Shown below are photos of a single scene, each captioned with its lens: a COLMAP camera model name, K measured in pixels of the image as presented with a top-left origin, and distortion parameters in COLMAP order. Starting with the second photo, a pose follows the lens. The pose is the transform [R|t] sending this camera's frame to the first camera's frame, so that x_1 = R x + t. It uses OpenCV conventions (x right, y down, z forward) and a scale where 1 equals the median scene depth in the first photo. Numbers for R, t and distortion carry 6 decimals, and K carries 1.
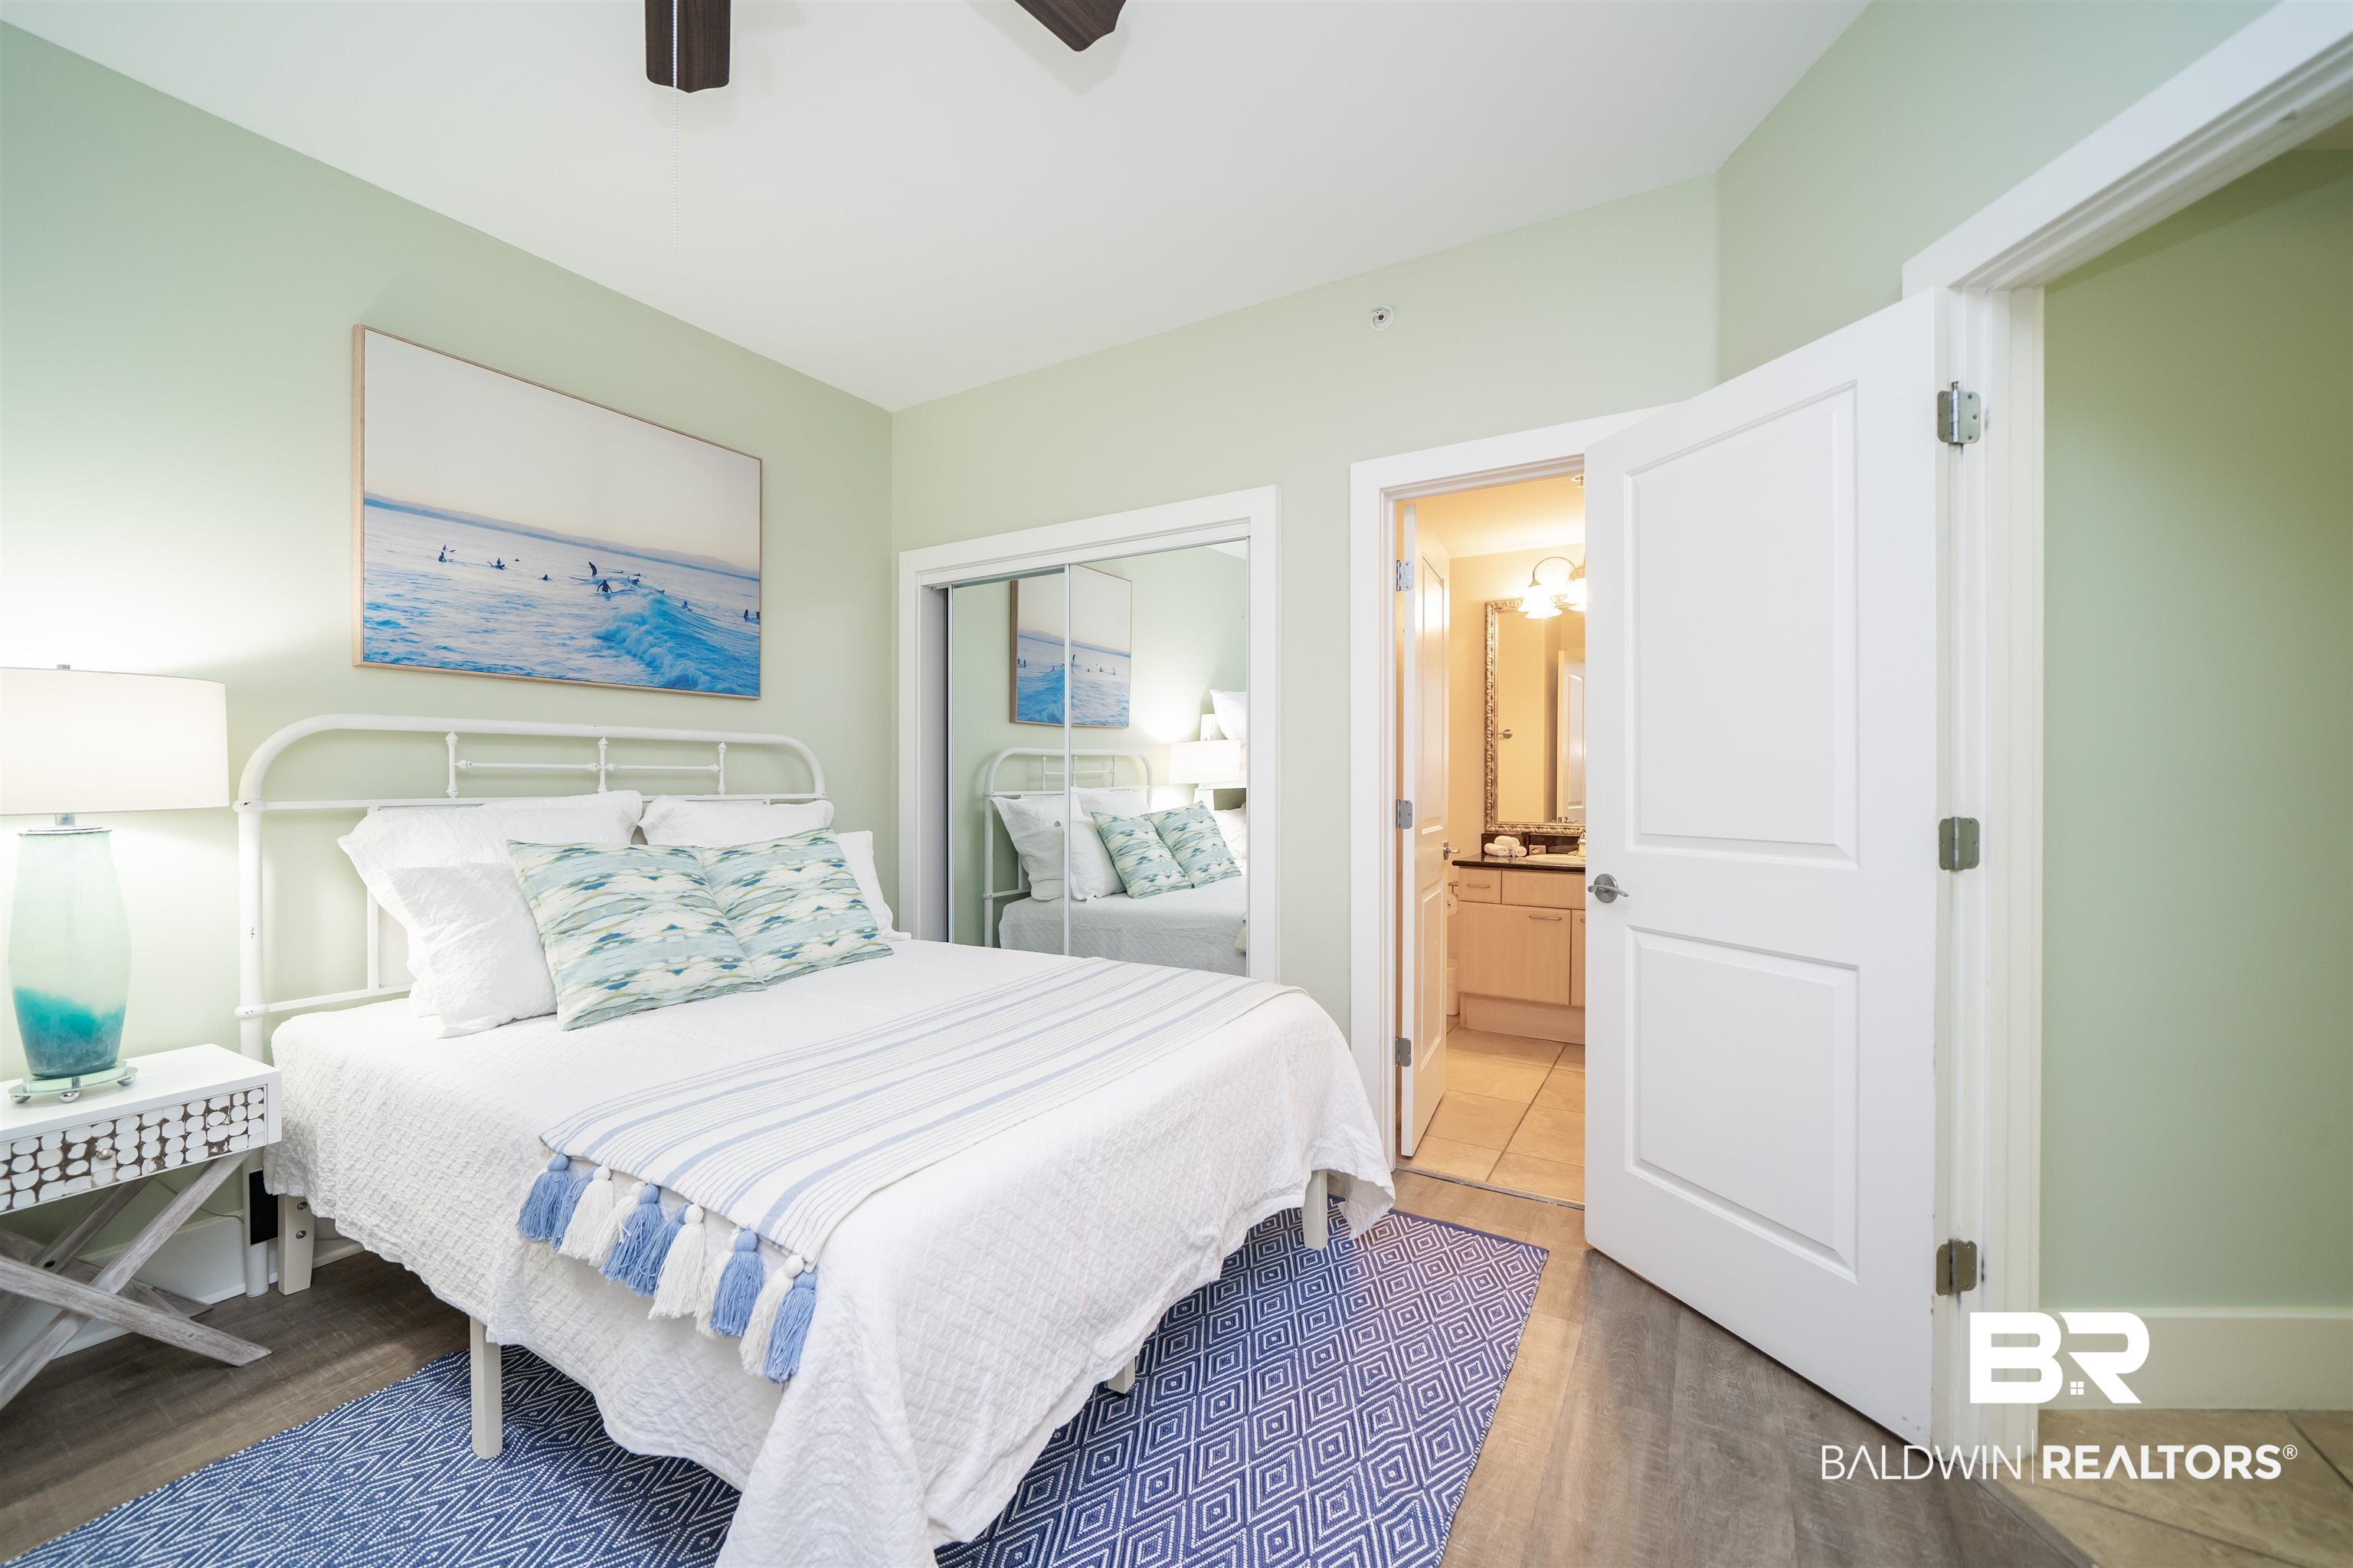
lens RADIAL K [[917.1, 0, 1146.3], [0, 917.1, 791.9], [0, 0, 1]] dist [-0.008719, 0.000066]
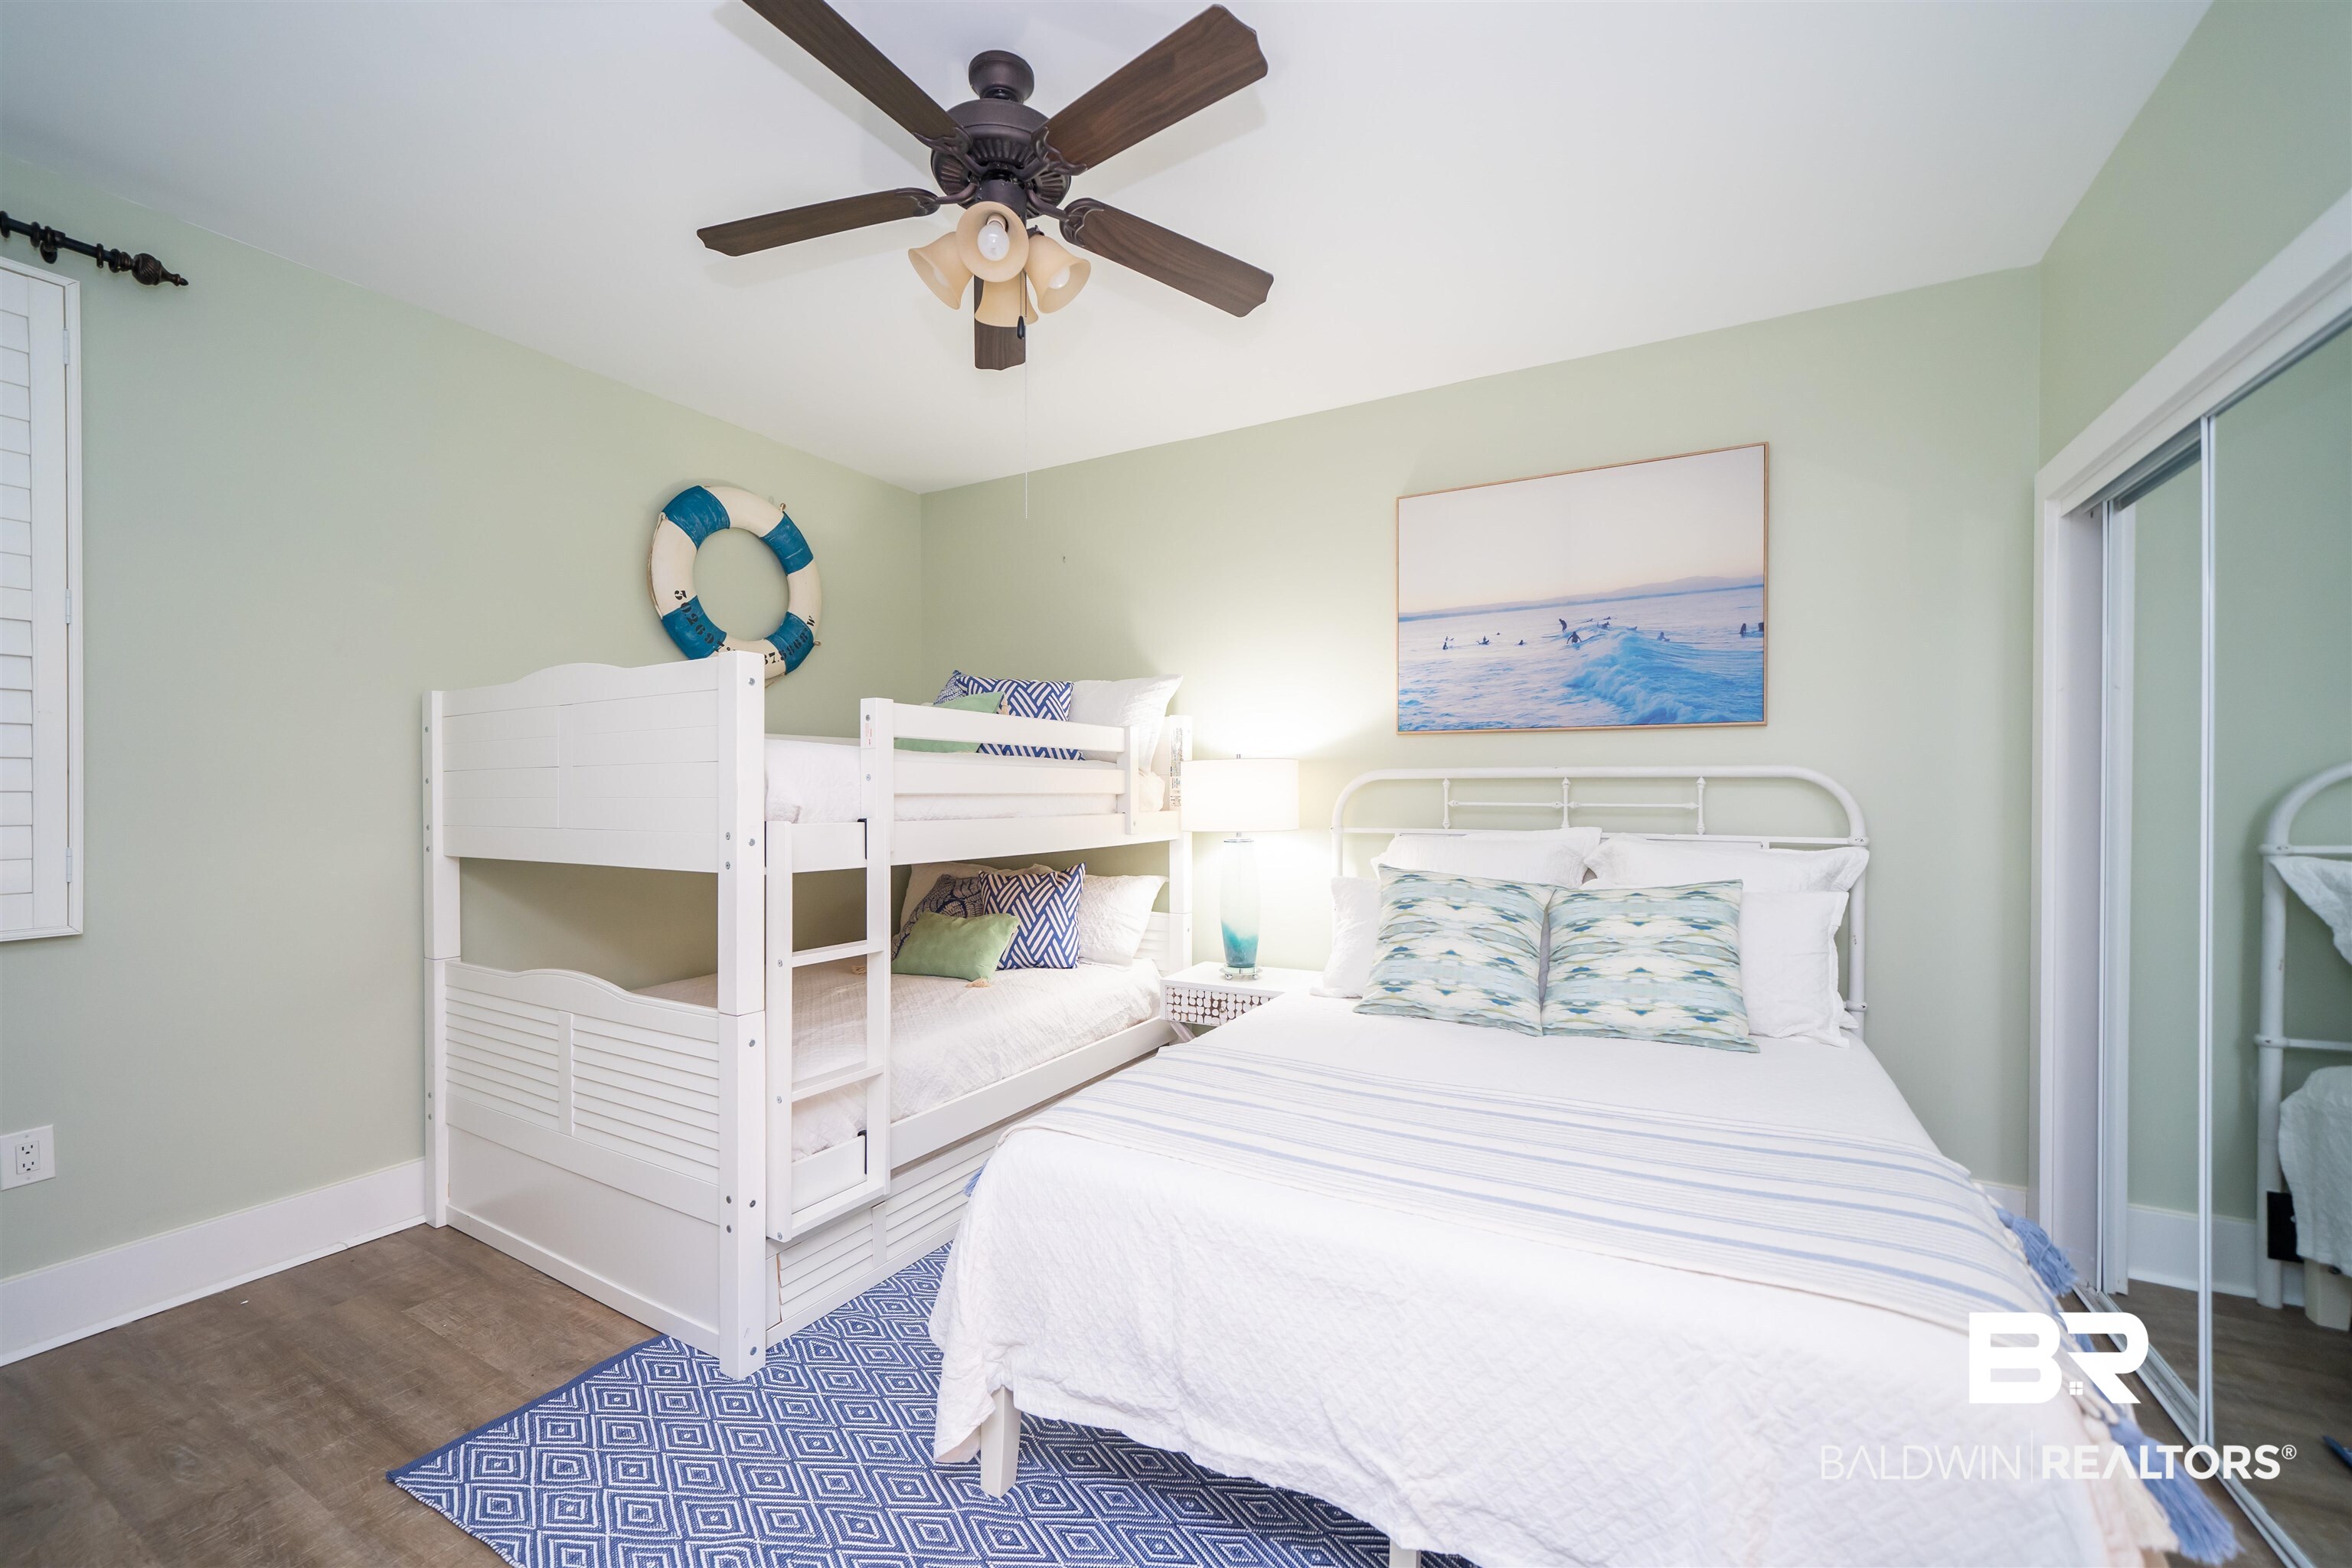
lens RADIAL K [[916.7, 0, 1145.8], [0, 916.7, 791.9], [0, 0, 1]] dist [-0.008719, 0.000066]
pose [[0.045628, 0.003805, -0.998951, 0.478971], [-0.011070, 0.999933, 0.003304, -0.040862], [0.998897, 0.010908, 0.045667, 0.455332]]
